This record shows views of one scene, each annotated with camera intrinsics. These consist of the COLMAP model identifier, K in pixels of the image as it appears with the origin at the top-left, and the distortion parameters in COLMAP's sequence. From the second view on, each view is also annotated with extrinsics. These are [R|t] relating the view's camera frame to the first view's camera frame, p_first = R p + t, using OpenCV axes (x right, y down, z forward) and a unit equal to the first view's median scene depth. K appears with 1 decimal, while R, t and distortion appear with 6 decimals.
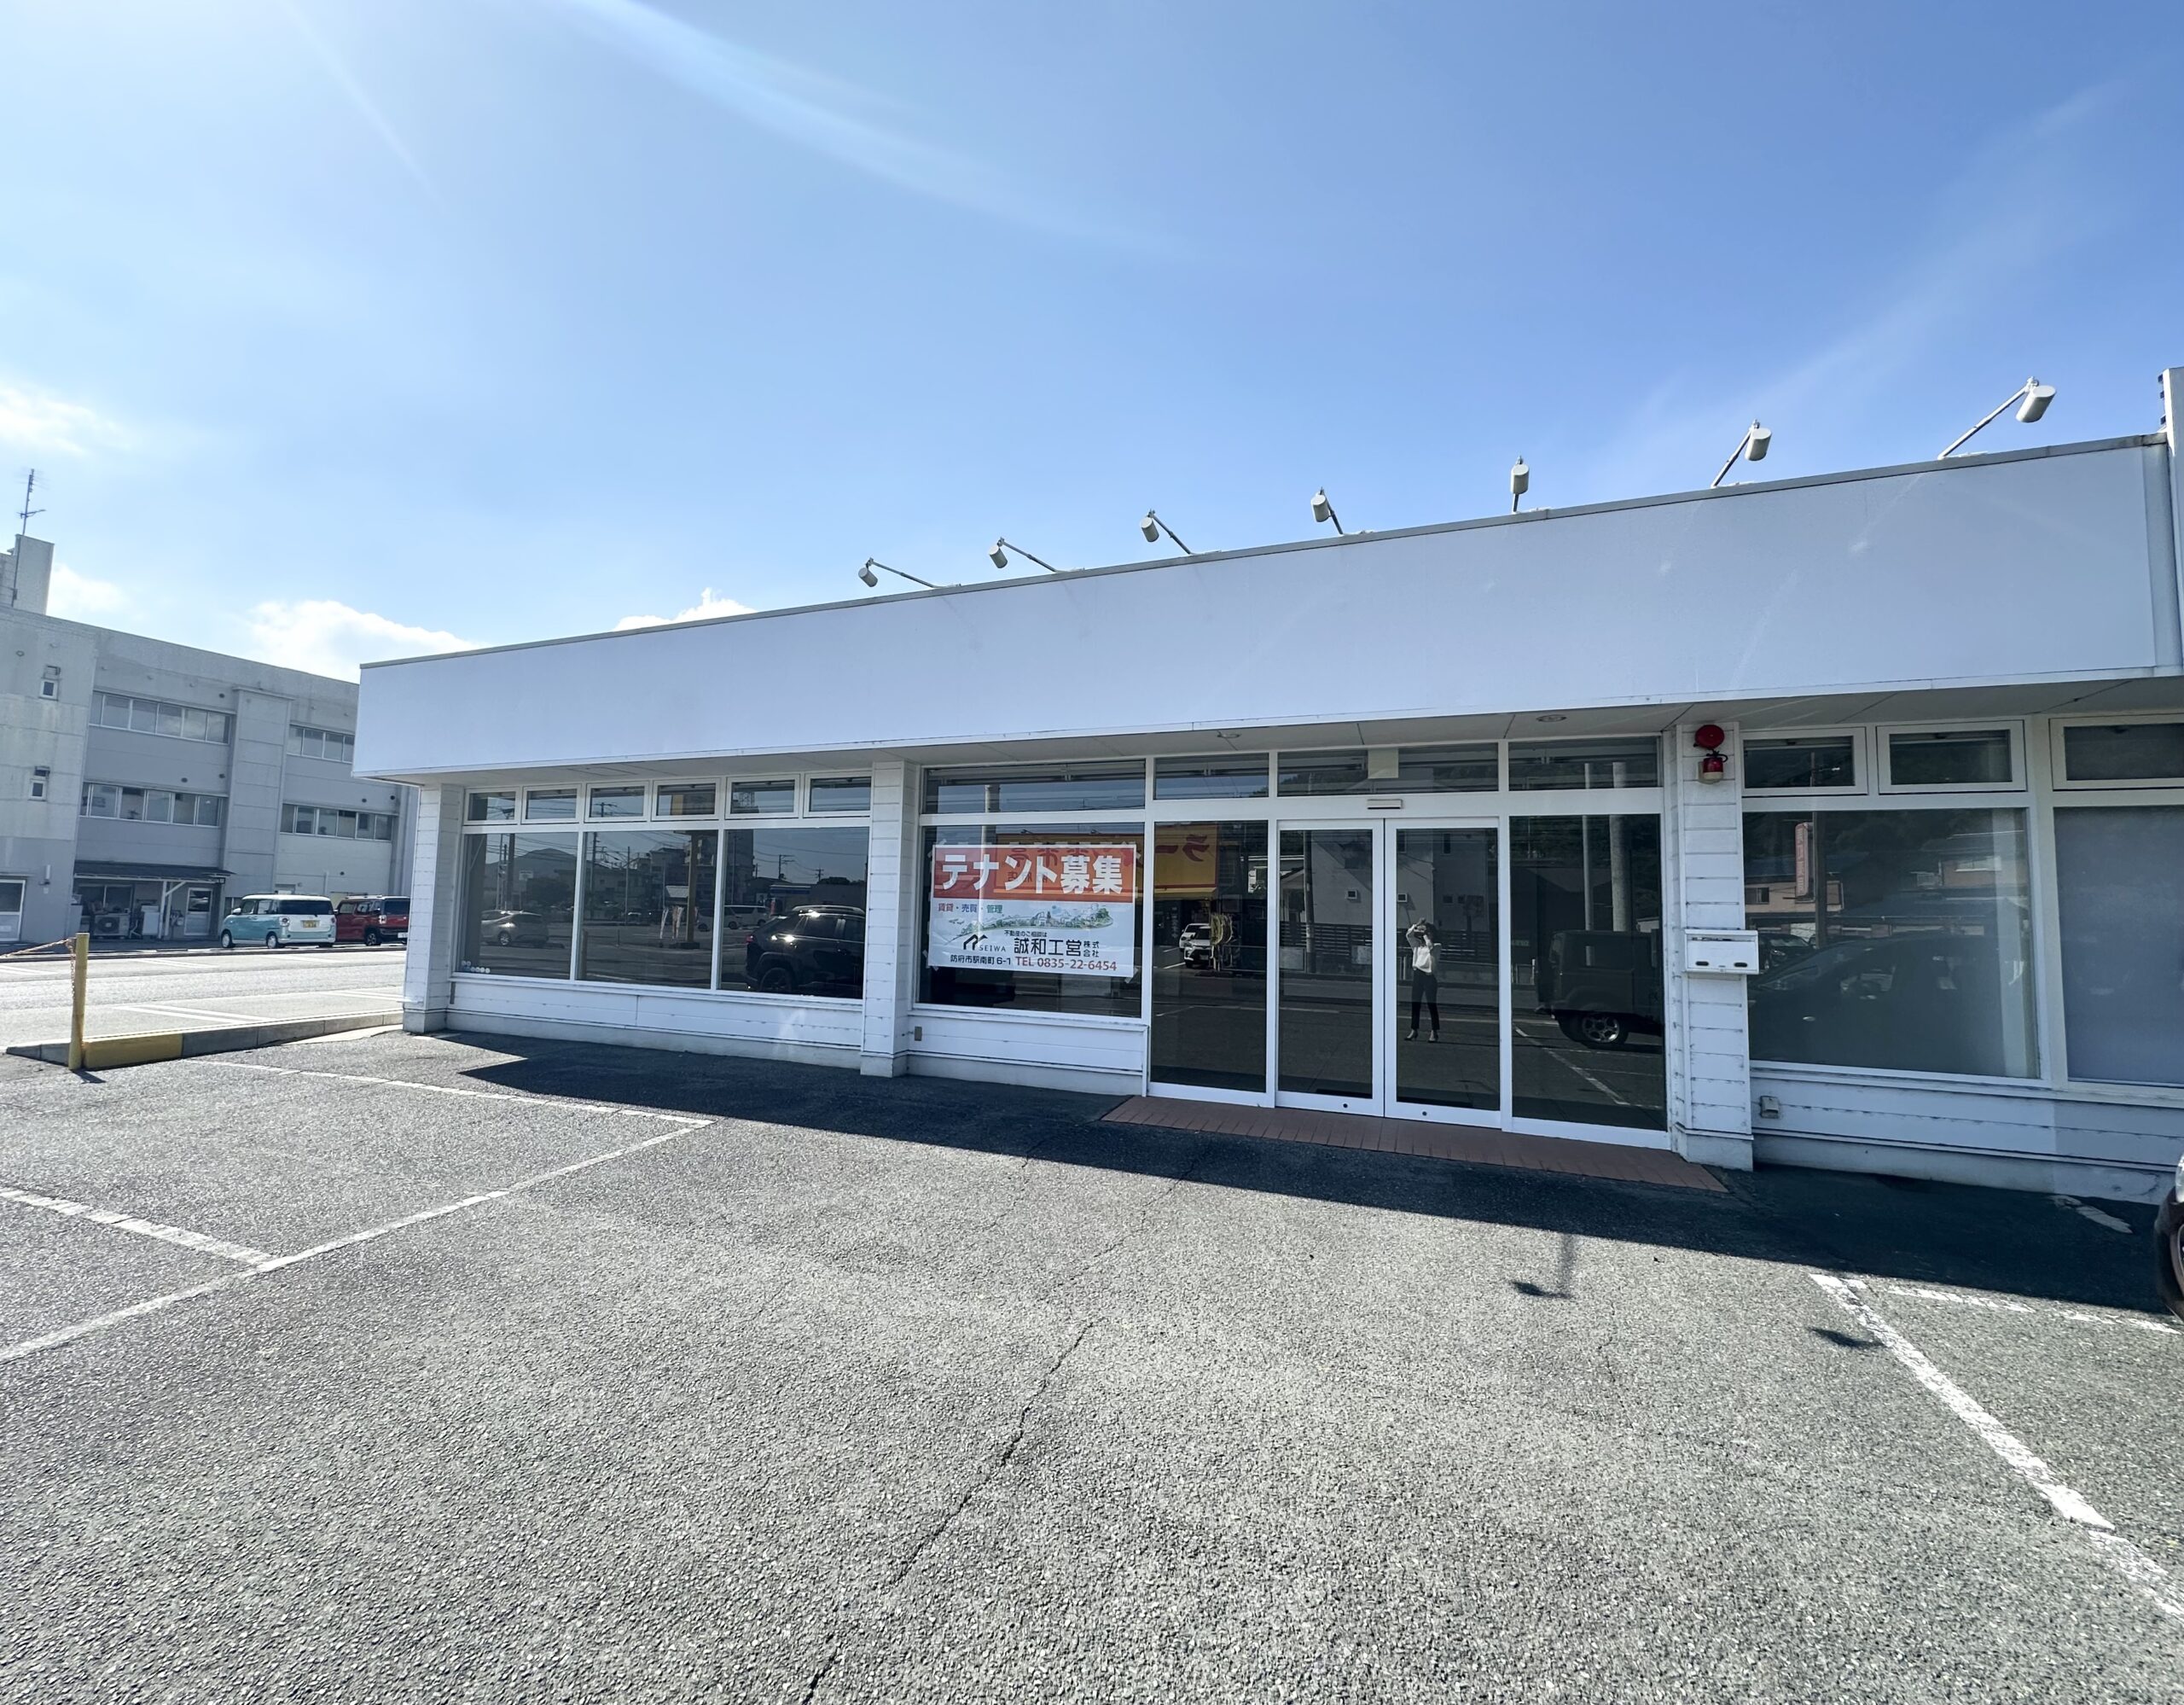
lens RADIAL K [[873.7, 0, 1070.6], [0, 873.7, 853.5], [0, 0, 1]] dist [0.002012, 0.000089]
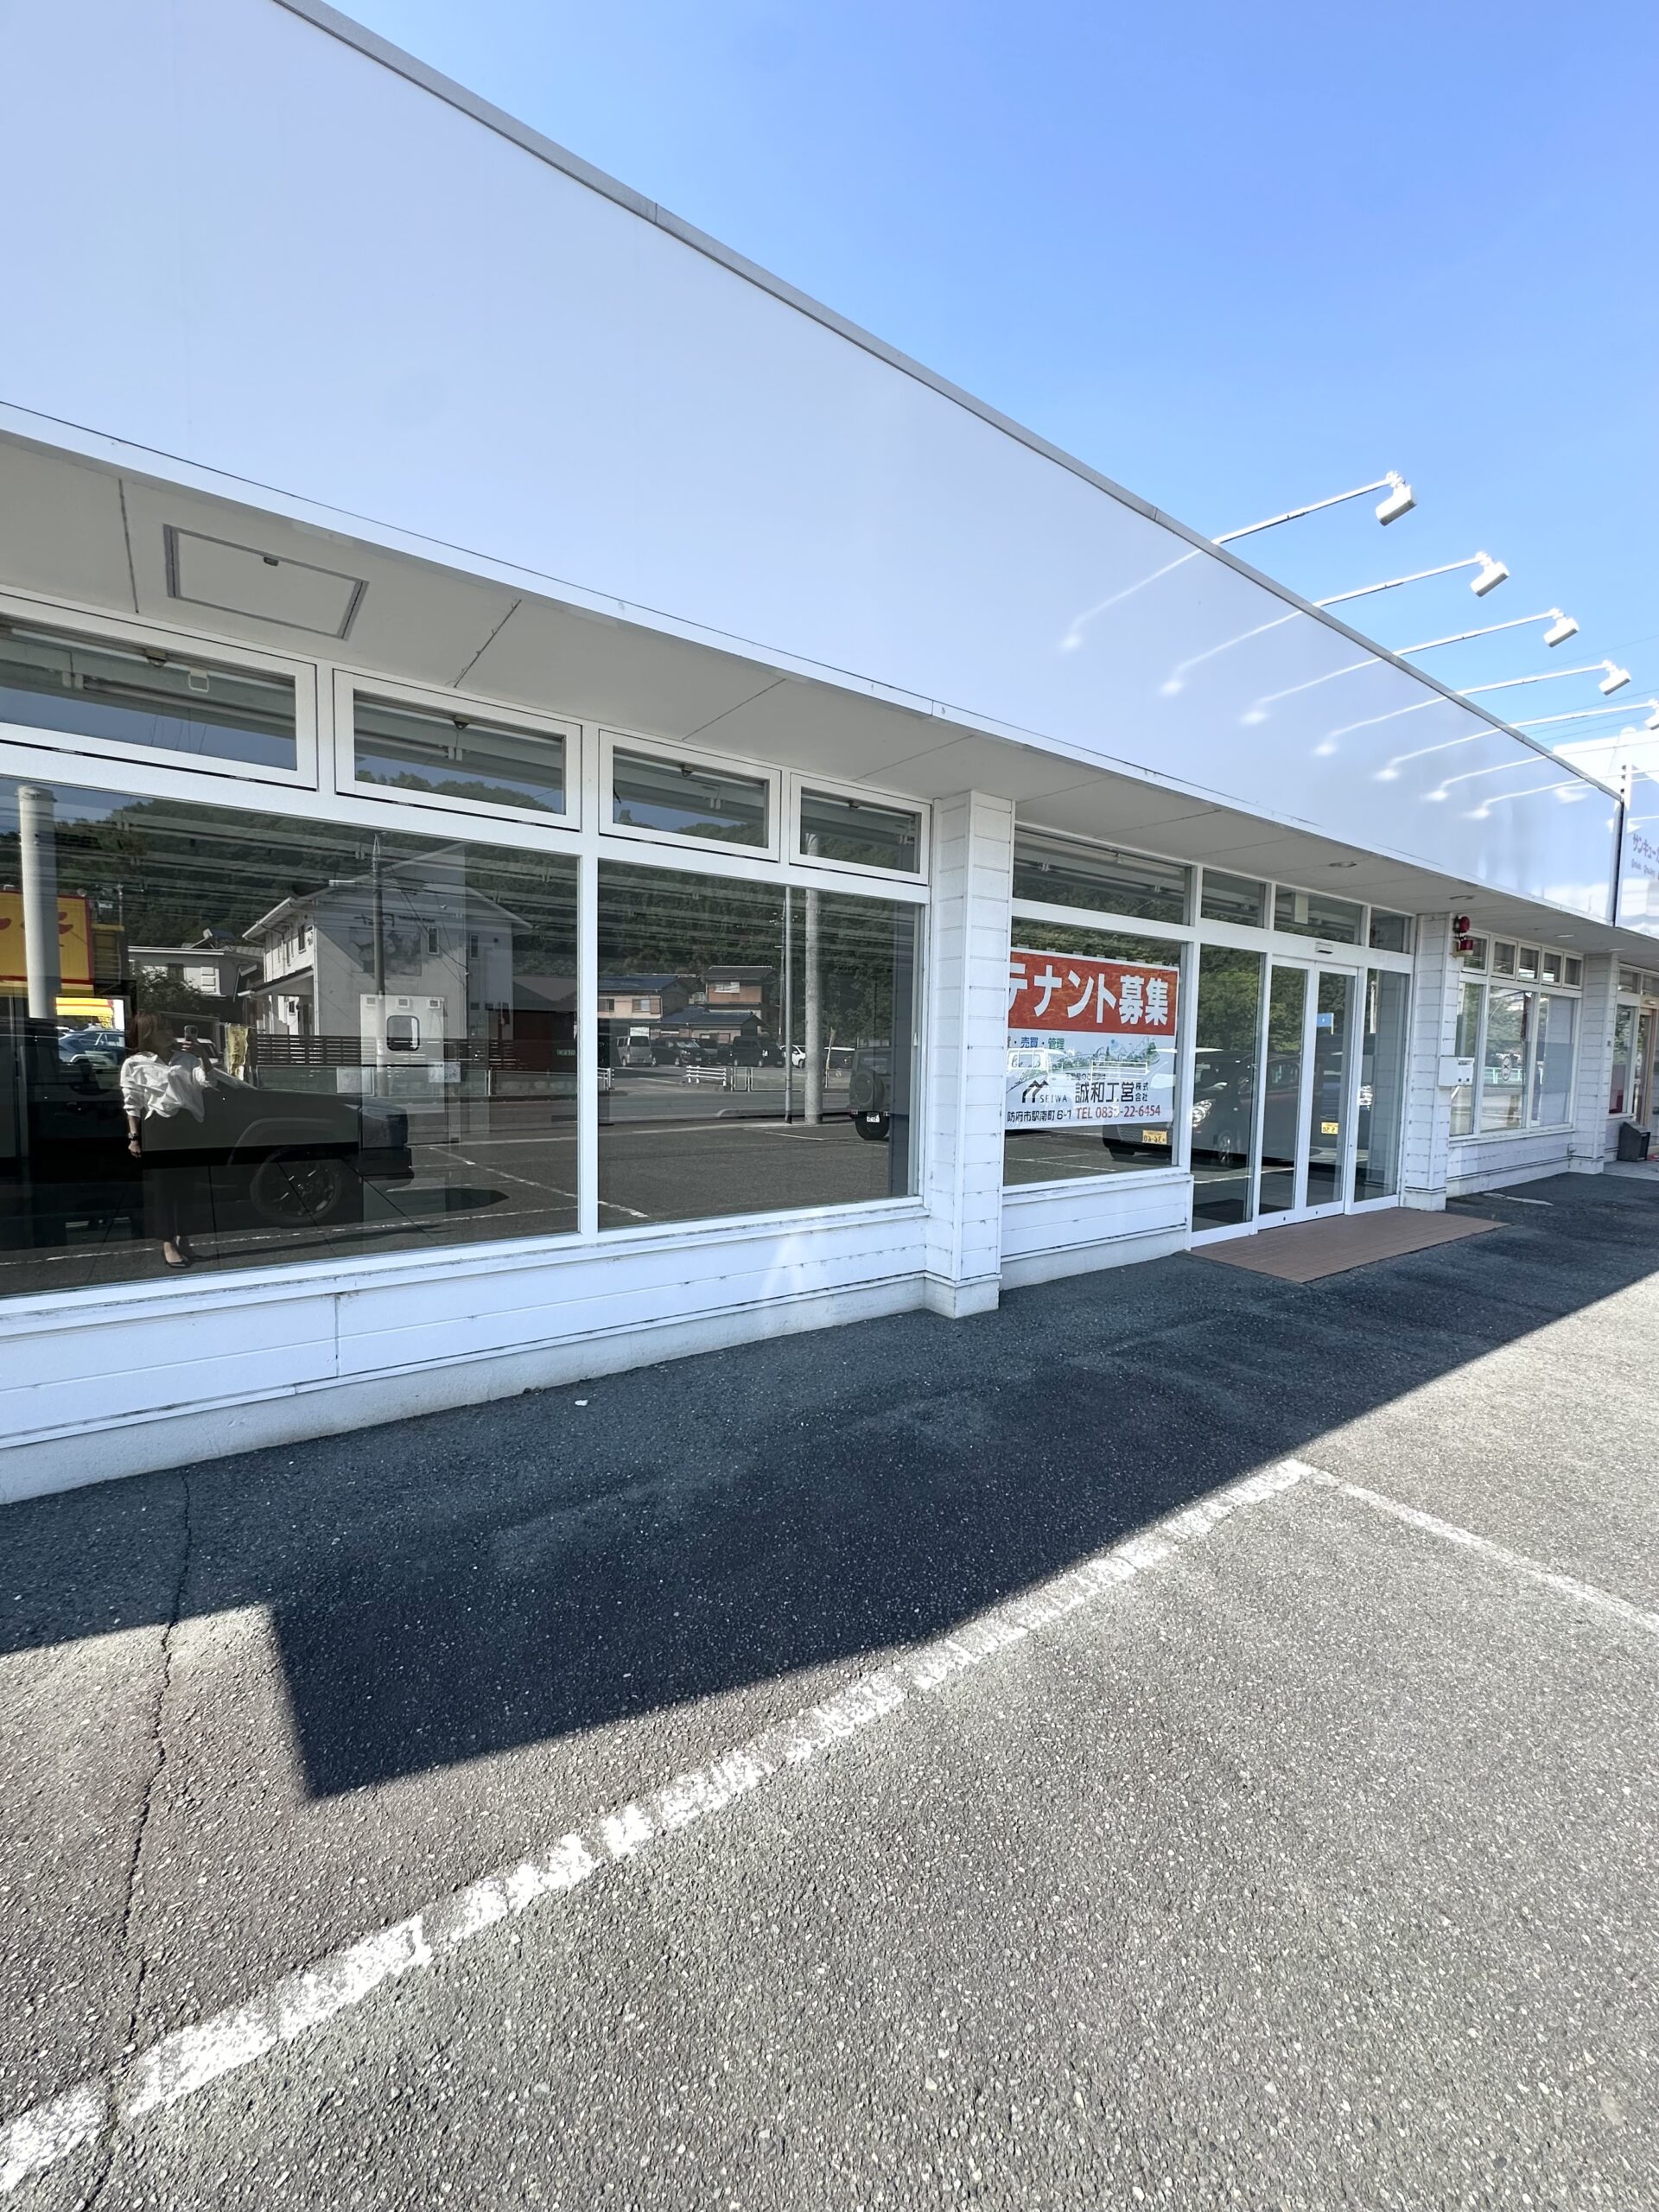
lens RADIAL K [[881.7, 0, 852.2], [0, 881.7, 1090.8], [0, 0, 1]] dist [-0.007076, 0.001342]
pose [[0.548442, -0.058990, 0.834105, -0.793213], [-0.067738, 0.991096, 0.114632, 0.030998], [-0.833441, -0.119369, 0.539563, 0.756517]]
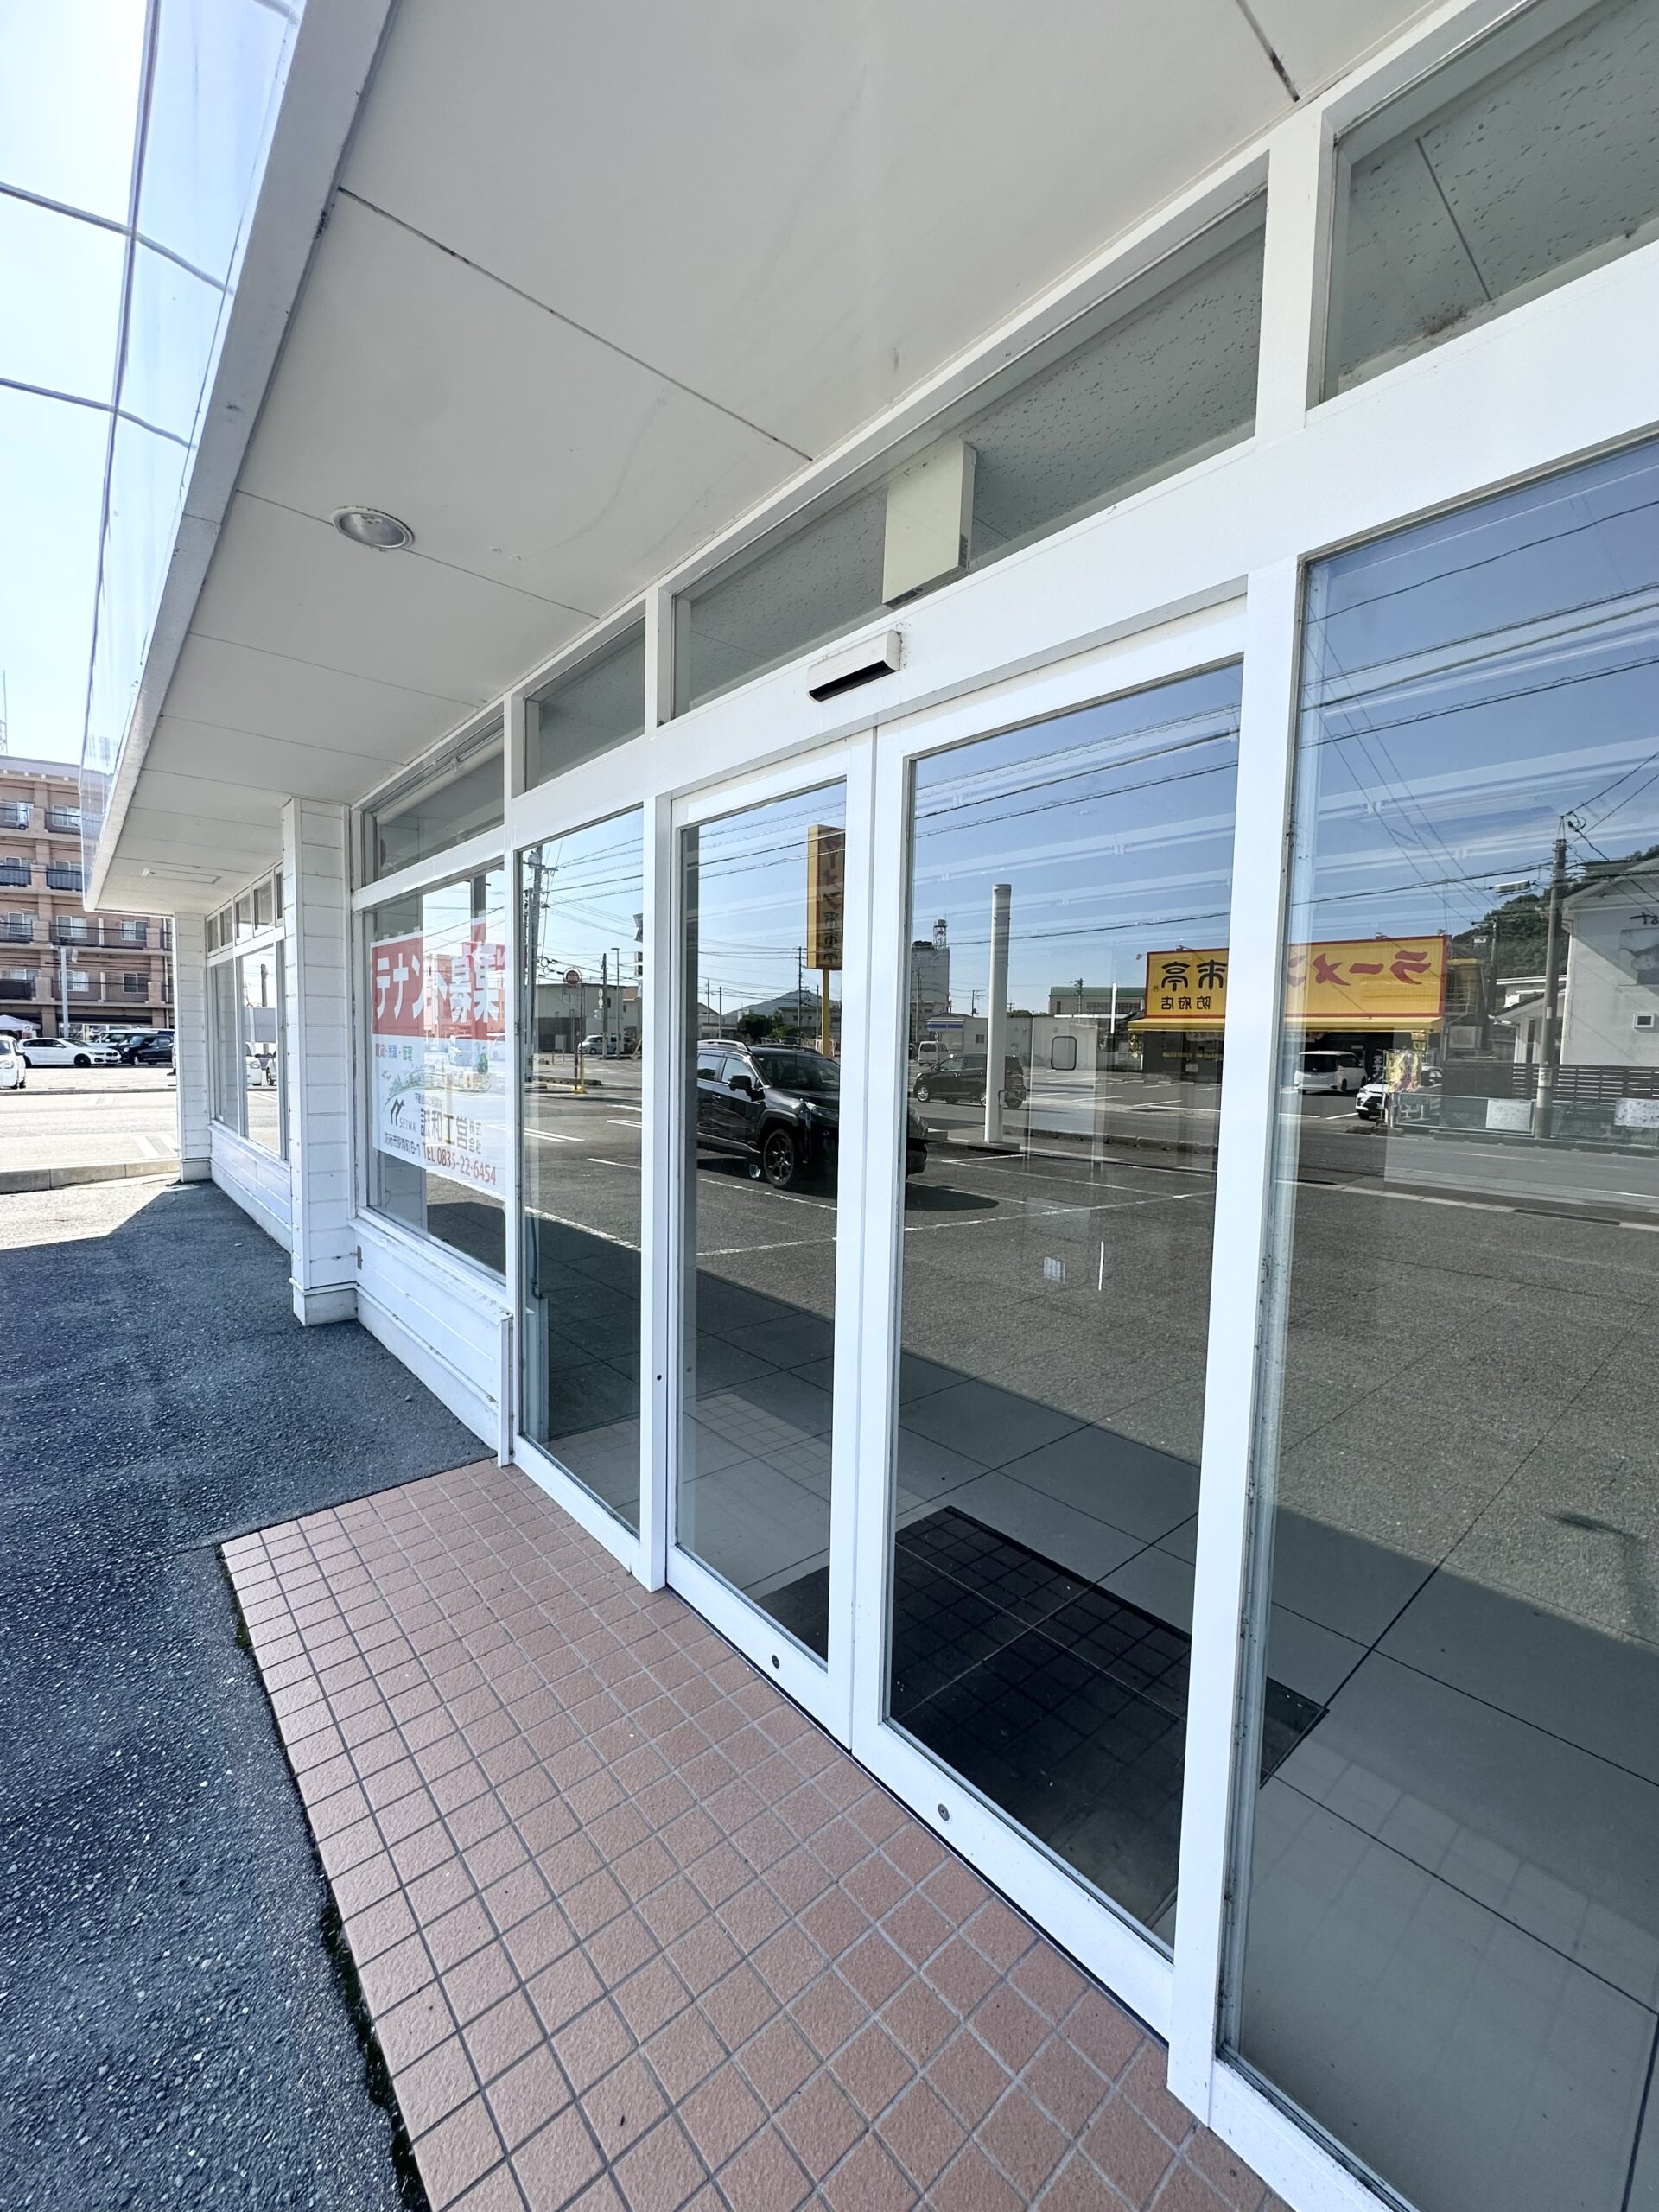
lens RADIAL K [[881.7, 0, 834.3], [0, 881.7, 1107.5], [0, 0, 1]] dist [-0.007076, 0.001342]
pose [[0.886222, 0.027157, -0.462463, 0.413539], [0.036117, 0.991192, 0.127416, 0.036883], [0.461850, -0.129622, 0.877435, 0.643921]]
